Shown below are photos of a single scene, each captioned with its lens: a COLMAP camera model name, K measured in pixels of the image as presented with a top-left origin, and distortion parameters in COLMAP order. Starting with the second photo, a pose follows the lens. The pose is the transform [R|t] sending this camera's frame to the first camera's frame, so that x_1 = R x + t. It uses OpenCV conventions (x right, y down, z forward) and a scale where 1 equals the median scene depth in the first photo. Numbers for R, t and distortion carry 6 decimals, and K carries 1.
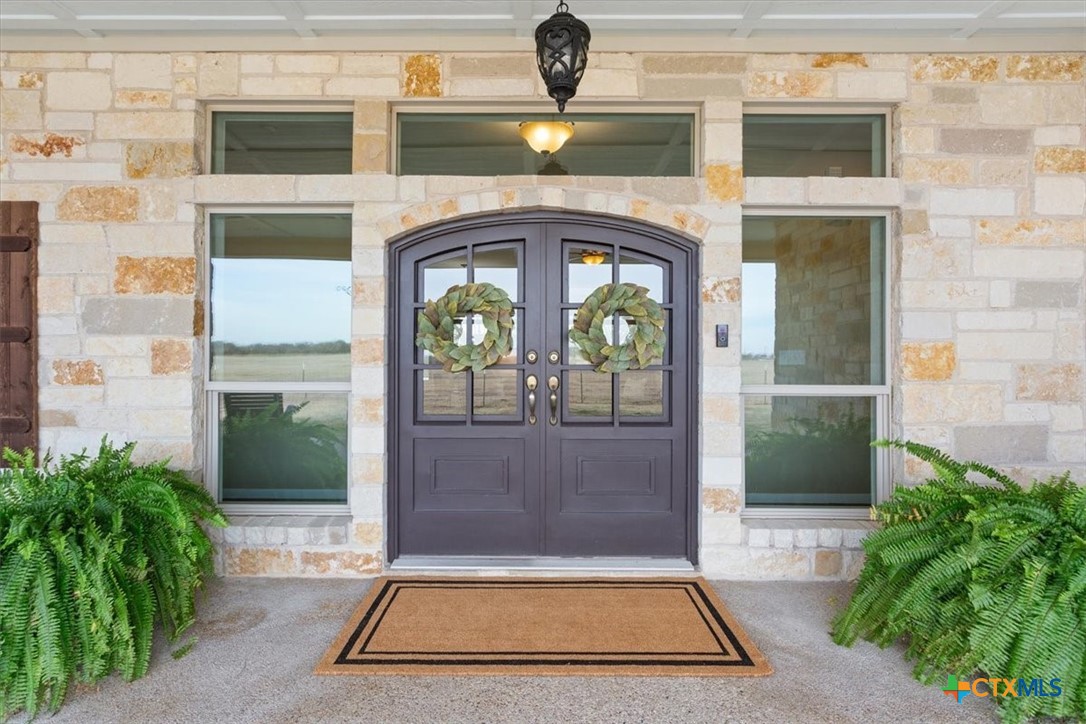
lens RADIAL K [[540.7, 0, 545.8], [0, 540.7, 359.3], [0, 0, 1]] dist [0.001556, 0.000318]
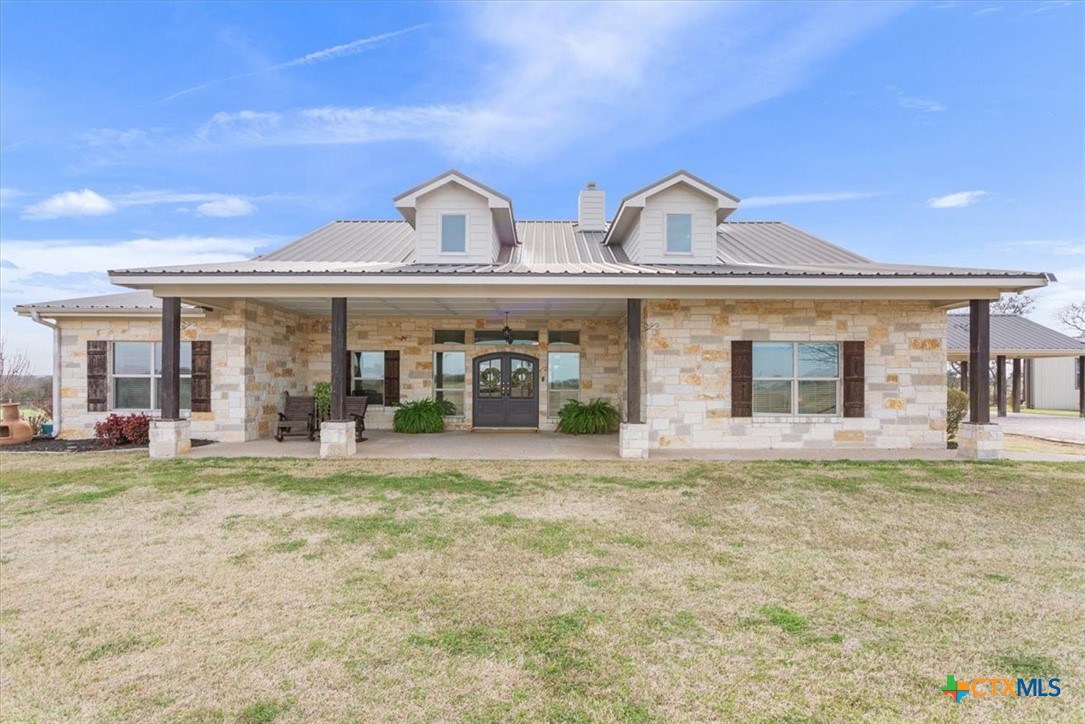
lens RADIAL K [[540.2, 0, 538.3], [0, 540.2, 363.2], [0, 0, 1]] dist [0.001556, 0.000318]
pose [[0.998560, -0.000986, -0.053634, 0.526496], [0.000374, 0.999935, -0.011421, -0.123557], [0.053641, 0.011384, 0.998495, -3.656768]]
